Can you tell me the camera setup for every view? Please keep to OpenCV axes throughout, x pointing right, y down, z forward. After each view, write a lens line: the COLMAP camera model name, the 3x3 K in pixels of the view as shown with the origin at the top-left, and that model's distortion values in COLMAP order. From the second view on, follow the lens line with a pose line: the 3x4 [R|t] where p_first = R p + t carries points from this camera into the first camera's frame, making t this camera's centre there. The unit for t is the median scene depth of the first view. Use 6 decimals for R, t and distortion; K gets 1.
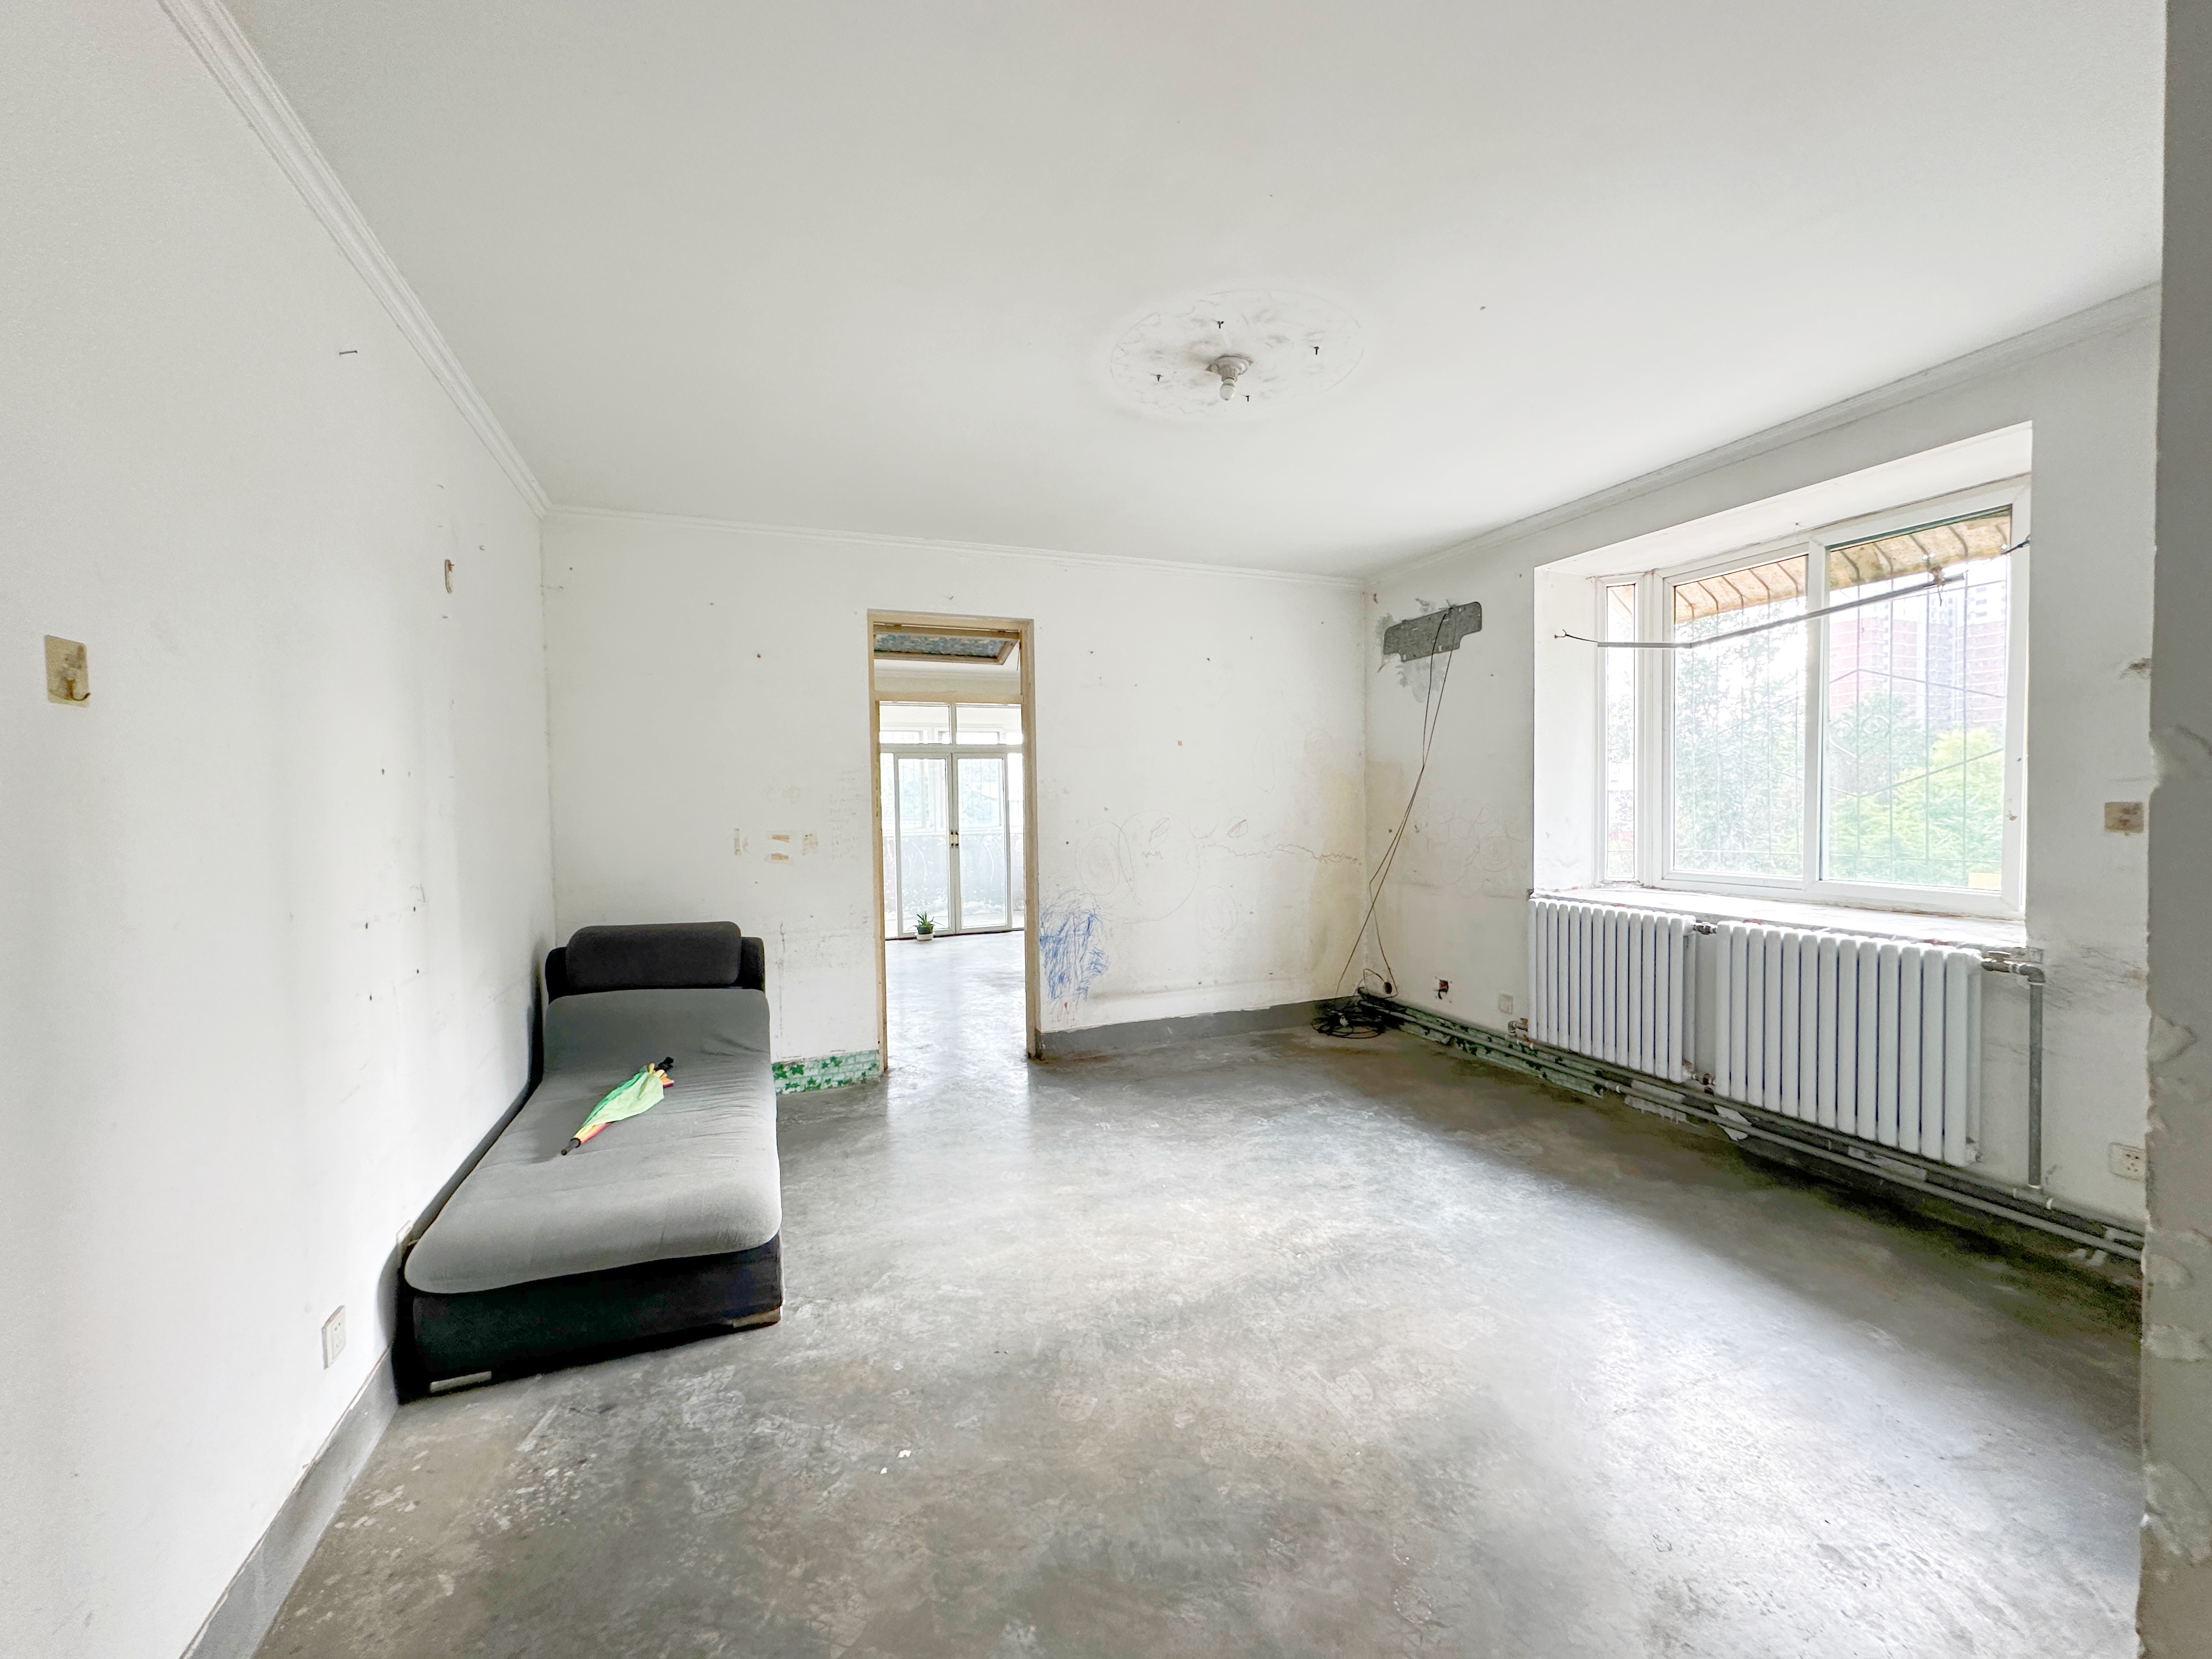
lens RADIAL K [[886.4, 0, 1099.8], [0, 886.4, 829.7], [0, 0, 1]] dist [0.001234, 0.000260]
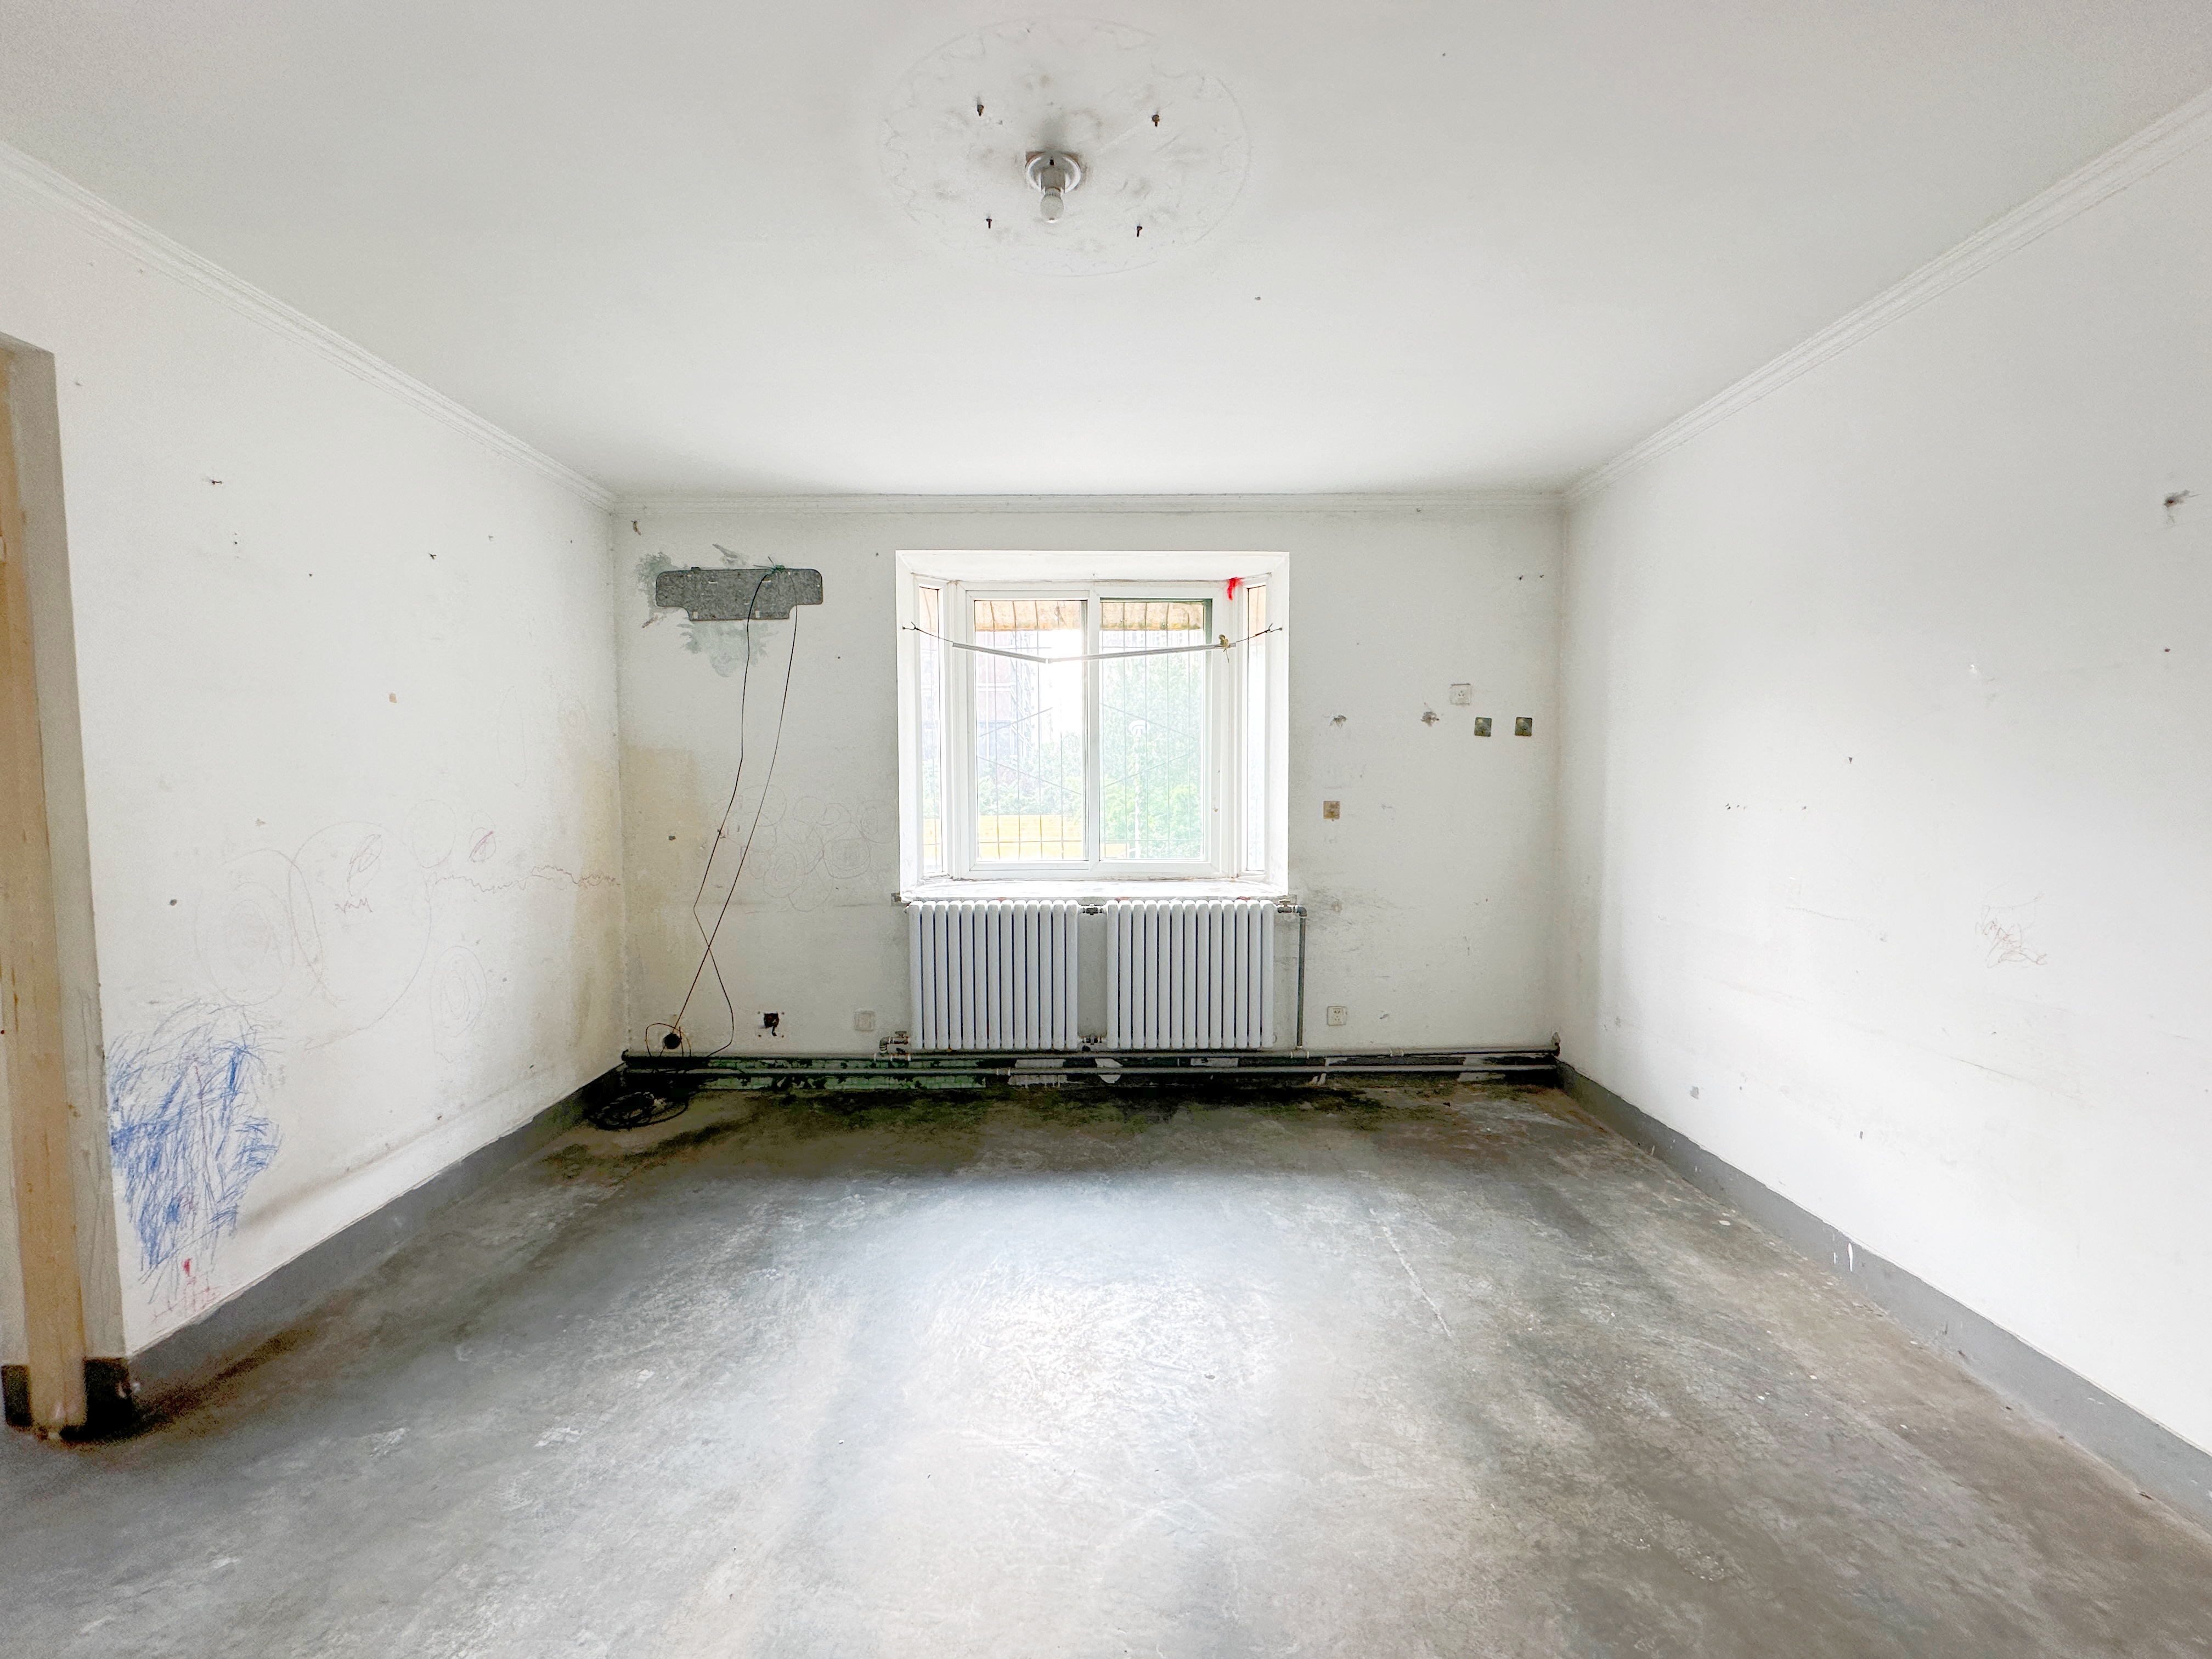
lens RADIAL K [[883.6, 0, 1120.4], [0, 883.6, 830.3], [0, 0, 1]] dist [0.000806, 0.000084]
pose [[0.362456, -0.041376, 0.931082, -0.305791], [0.029170, 0.999028, 0.033040, -0.024302], [-0.931544, 0.015184, 0.363311, 0.447545]]
